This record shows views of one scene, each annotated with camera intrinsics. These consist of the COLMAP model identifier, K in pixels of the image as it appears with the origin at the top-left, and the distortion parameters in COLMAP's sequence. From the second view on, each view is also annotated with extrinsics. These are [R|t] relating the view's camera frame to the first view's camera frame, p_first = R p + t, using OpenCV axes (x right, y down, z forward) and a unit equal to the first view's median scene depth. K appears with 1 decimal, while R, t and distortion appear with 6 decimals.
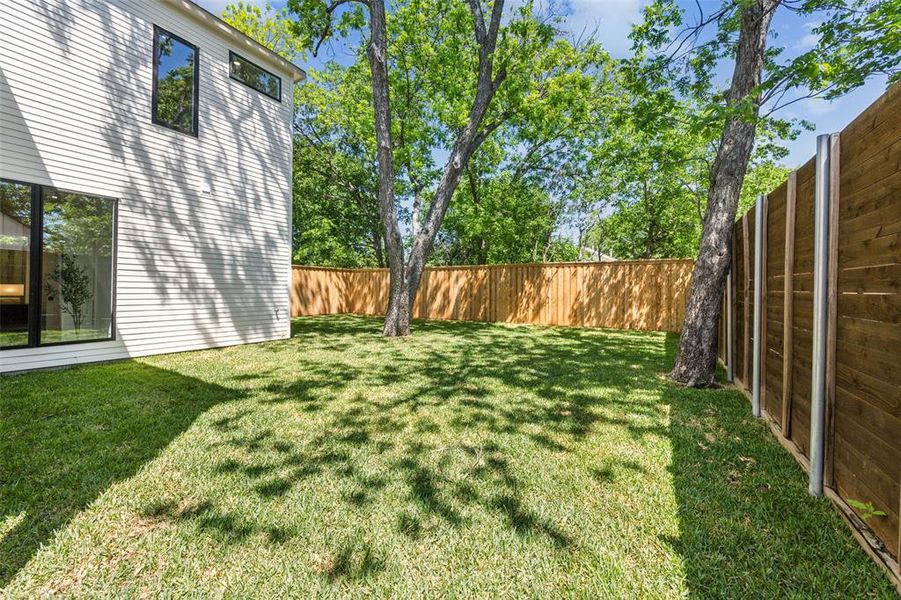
lens RADIAL K [[349.4, 0, 450.9], [0, 349.4, 292.0], [0, 0, 1]] dist [-0.001321, 0.000066]
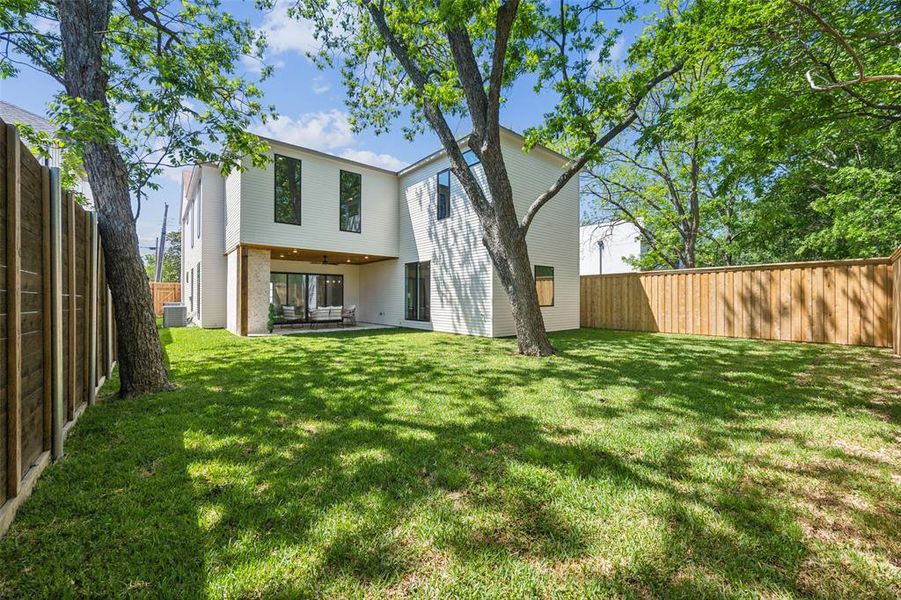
lens RADIAL K [[349.4, 0, 450.6], [0, 349.4, 292.0], [0, 0, 1]] dist [-0.001321, 0.000066]
pose [[-0.256050, 0.001548, -0.966662, 1.020572], [-0.011223, 0.999927, 0.004574, -0.057572], [0.966598, 0.012020, -0.256014, 1.422202]]
